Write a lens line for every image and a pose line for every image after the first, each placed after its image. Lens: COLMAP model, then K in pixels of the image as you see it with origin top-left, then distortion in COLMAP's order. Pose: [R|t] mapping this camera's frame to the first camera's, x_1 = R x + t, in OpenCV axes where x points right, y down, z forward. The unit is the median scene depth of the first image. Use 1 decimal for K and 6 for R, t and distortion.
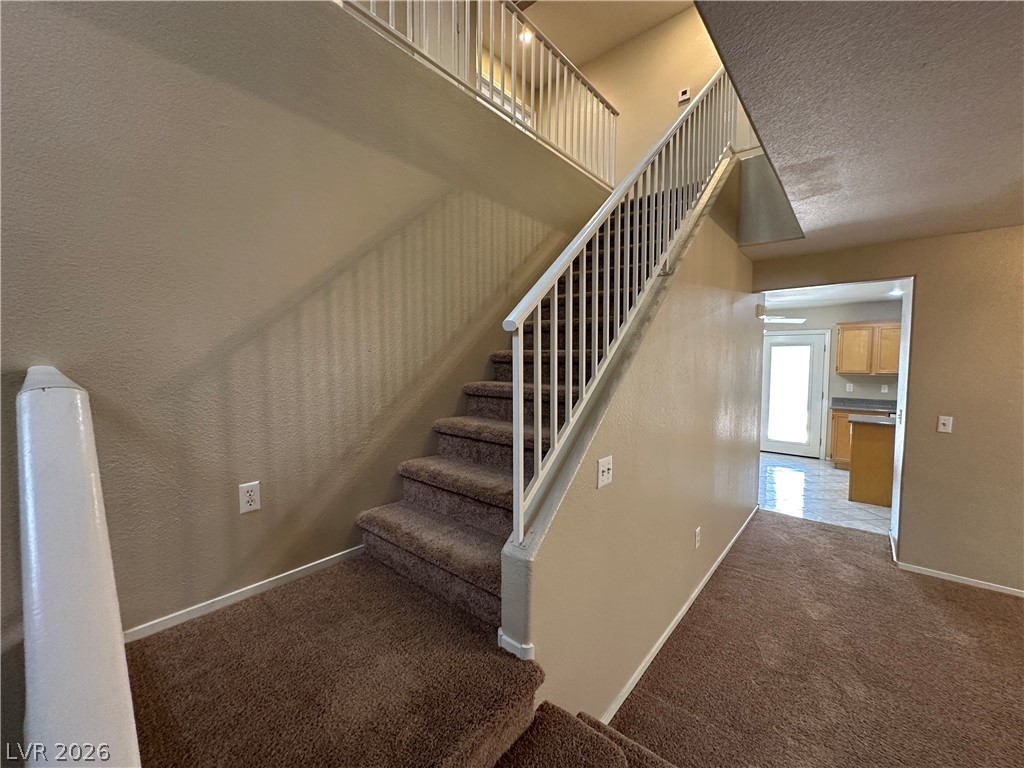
lens RADIAL K [[409.4, 0, 508.9], [0, 409.4, 380.3], [0, 0, 1]] dist [0.001196, 0.000378]
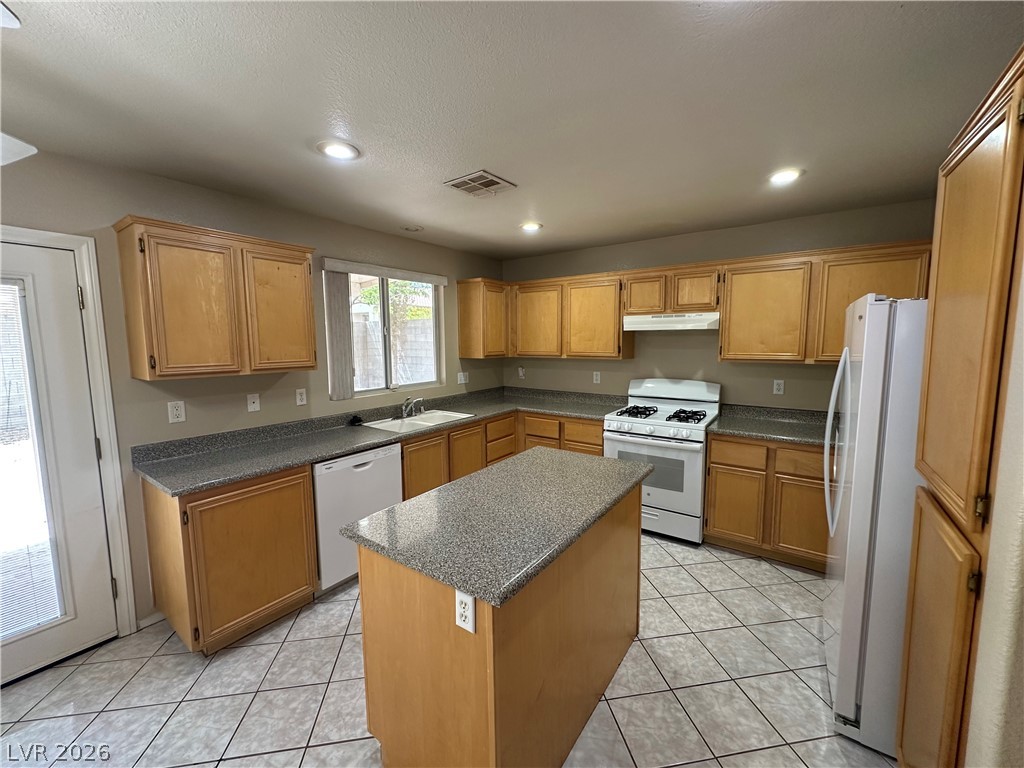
lens RADIAL K [[409.4, 0, 512.2], [0, 409.4, 381.2], [0, 0, 1]] dist [0.001196, 0.000378]
pose [[-0.090905, -0.105431, 0.990263, 0.434140], [0.058079, 0.992126, 0.110961, -0.032283], [-0.994165, 0.067601, -0.084066, 0.716080]]
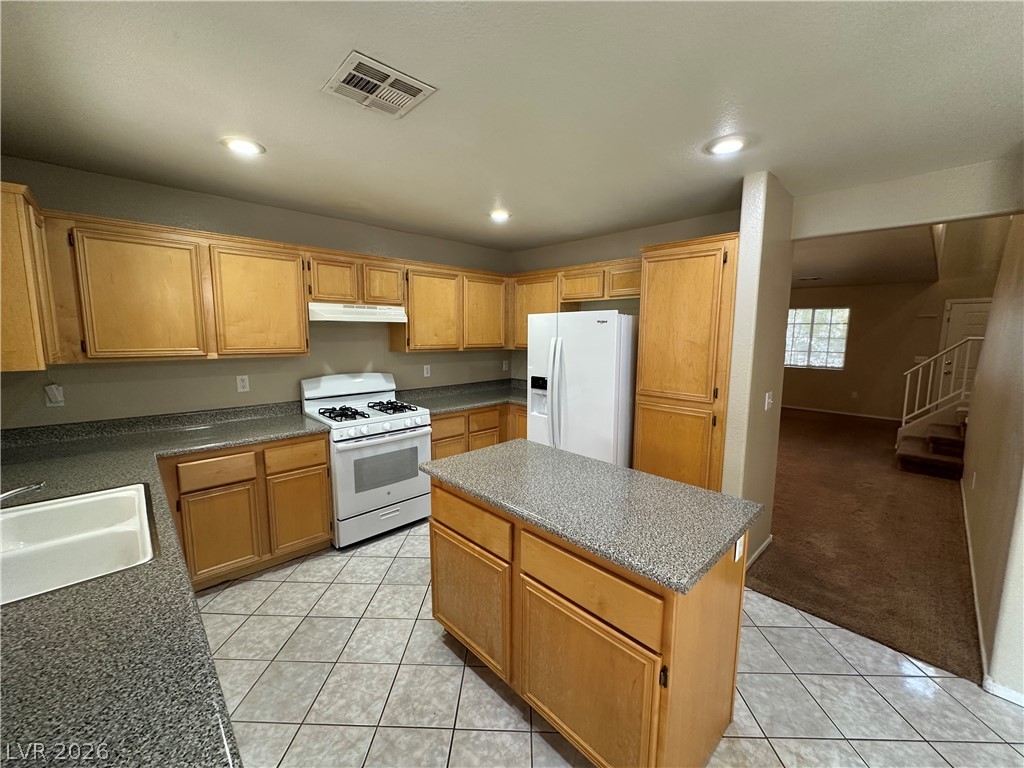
lens RADIAL K [[409.4, 0, 513.5], [0, 409.4, 381.4], [0, 0, 1]] dist [0.001196, 0.000378]
pose [[-0.994221, -0.020476, 0.105384, 0.599595], [-0.002364, 0.985581, 0.169189, -0.037349], [-0.107329, 0.167962, -0.979933, 0.857820]]
